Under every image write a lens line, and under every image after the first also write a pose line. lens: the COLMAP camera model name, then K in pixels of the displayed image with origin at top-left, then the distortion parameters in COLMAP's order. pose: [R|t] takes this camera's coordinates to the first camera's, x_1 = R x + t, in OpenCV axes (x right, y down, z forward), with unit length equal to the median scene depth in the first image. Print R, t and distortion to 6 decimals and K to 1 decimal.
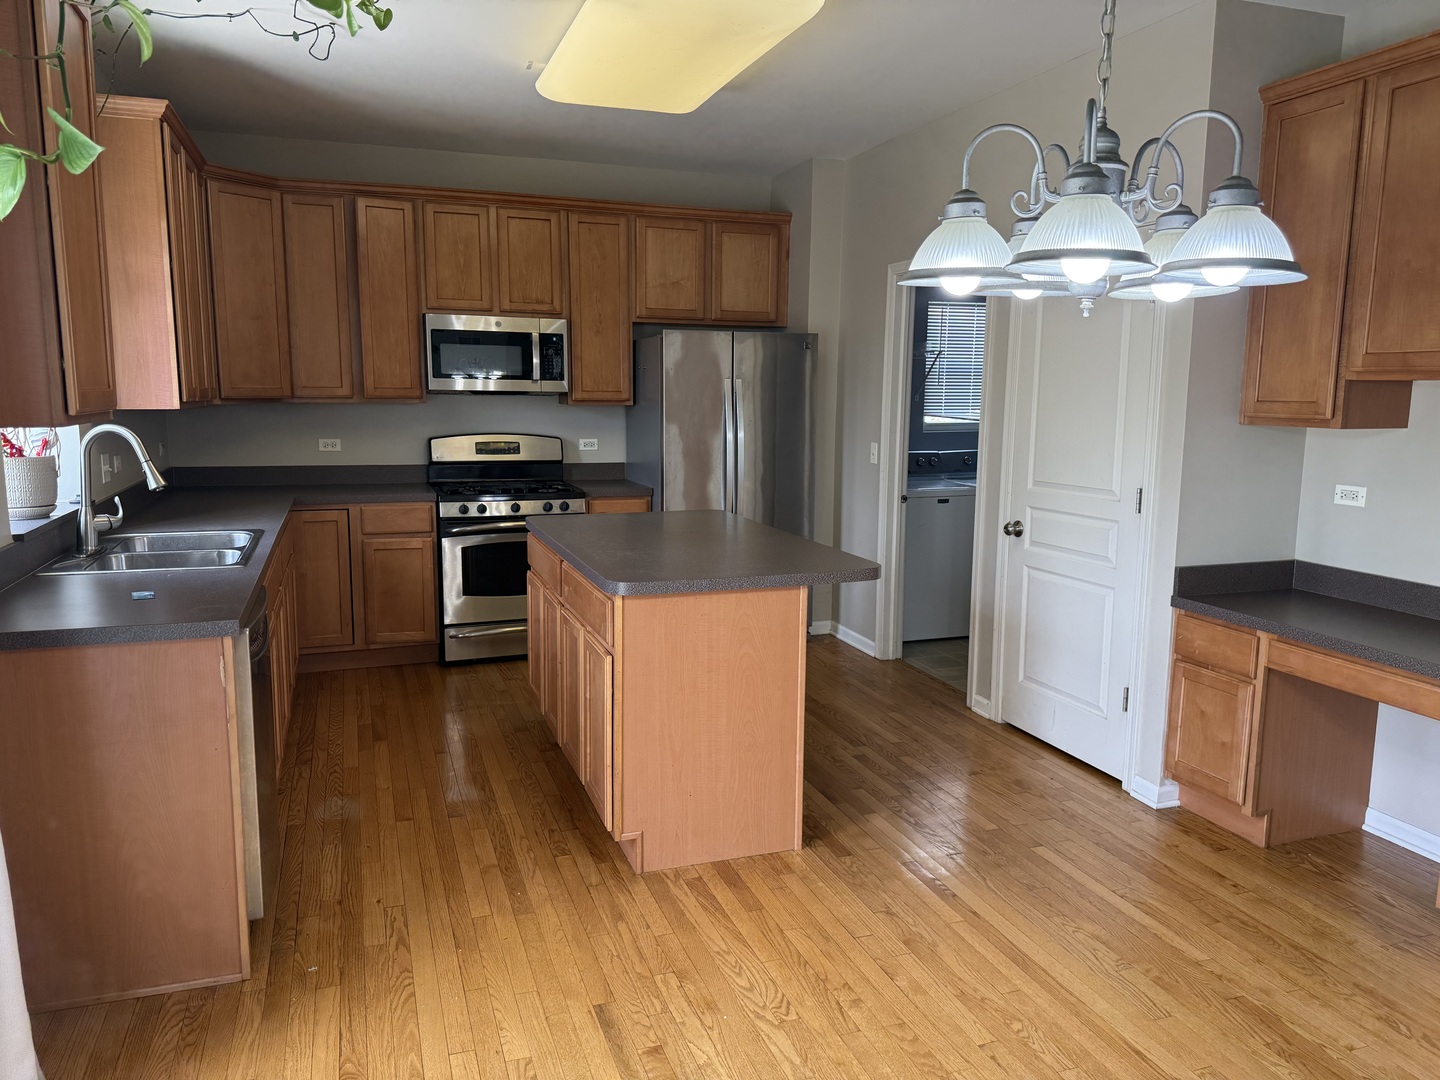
lens RADIAL K [[1013.6, 0, 724.3], [0, 1013.6, 528.0], [0, 0, 1]] dist [0.062415, -0.079761]
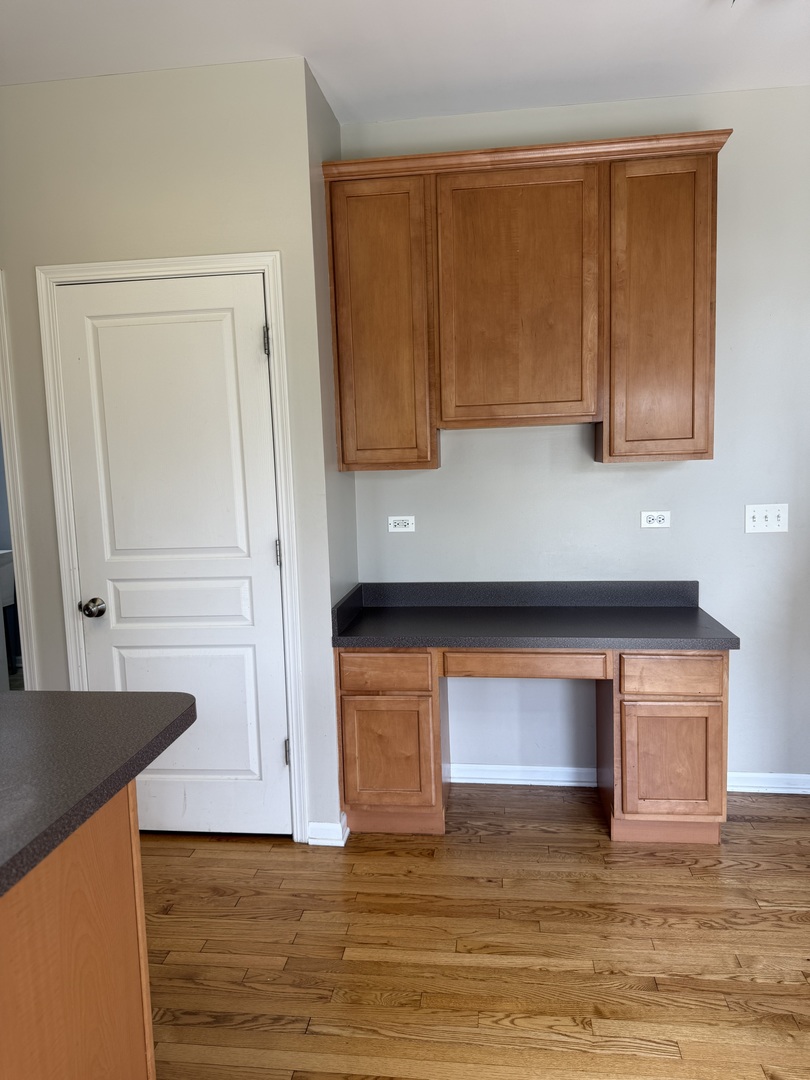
lens RADIAL K [[760.2, 0, 395.8], [0, 760.2, 528.2], [0, 0, 1]] dist [0.062415, -0.079761]
pose [[0.455812, -0.106977, 0.883624, -0.205229], [0.159113, 0.986553, 0.037360, -0.061550], [-0.875739, 0.123567, 0.466704, 0.572128]]
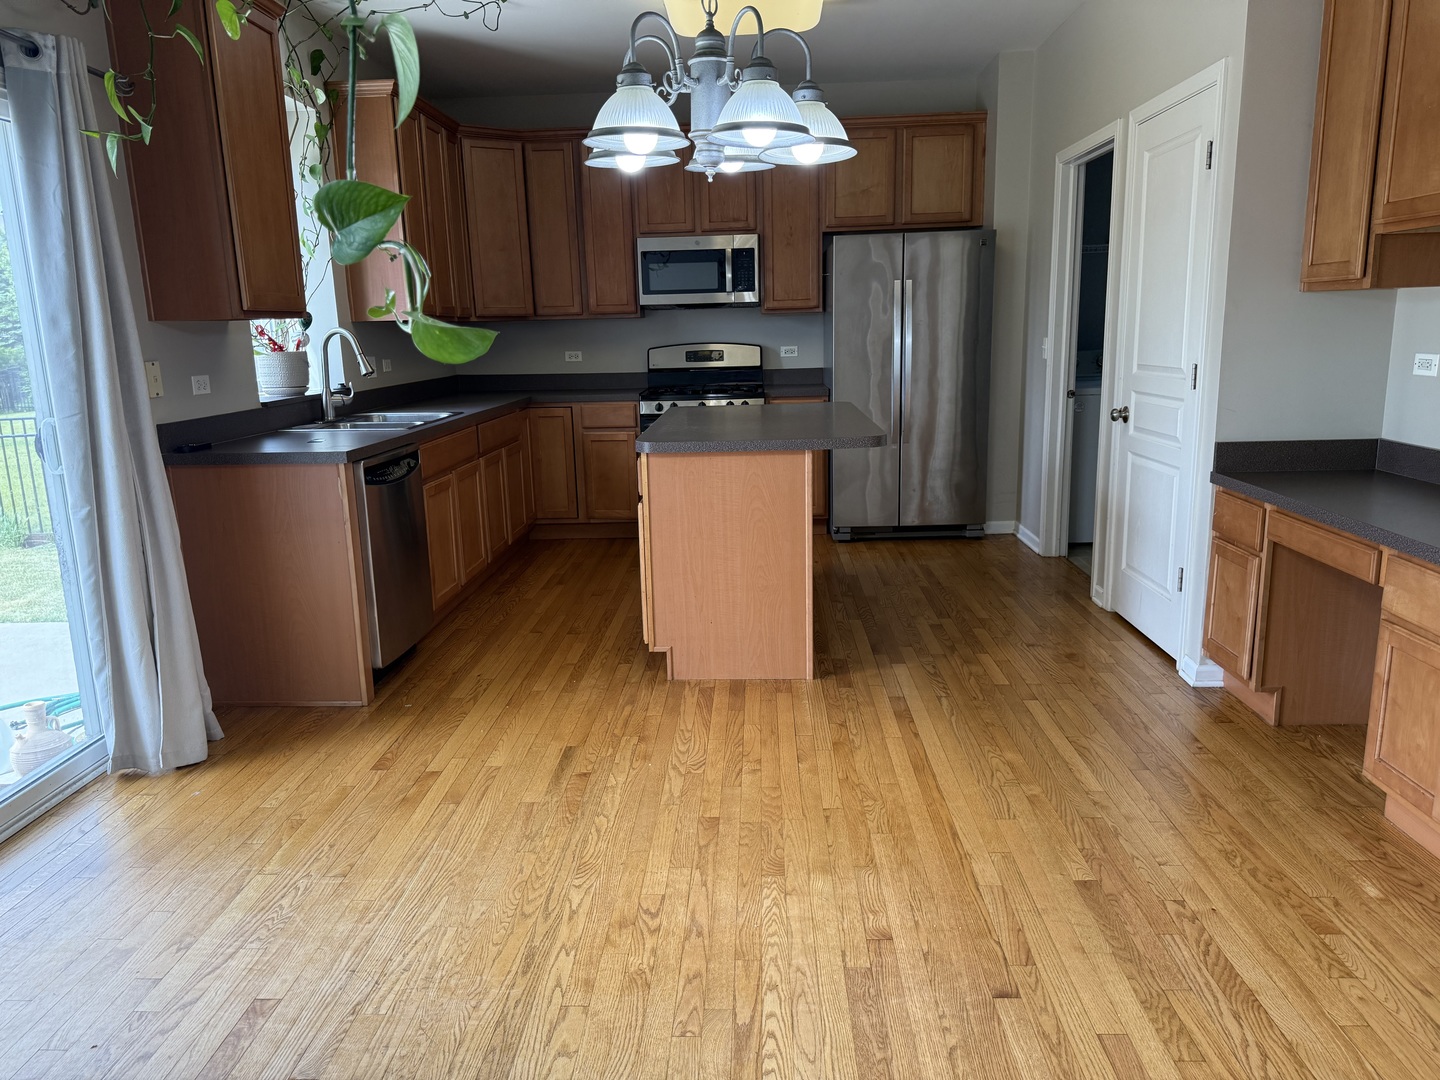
lens RADIAL K [[1013.6, 0, 716.2], [0, 1013.6, 541.1], [0, 0, 1]] dist [0.062415, -0.079761]
pose [[0.924942, 0.044349, -0.377512, 0.373036], [-0.015049, 0.996664, 0.080215, 0.060709], [0.379811, -0.068513, 0.922524, -0.093450]]
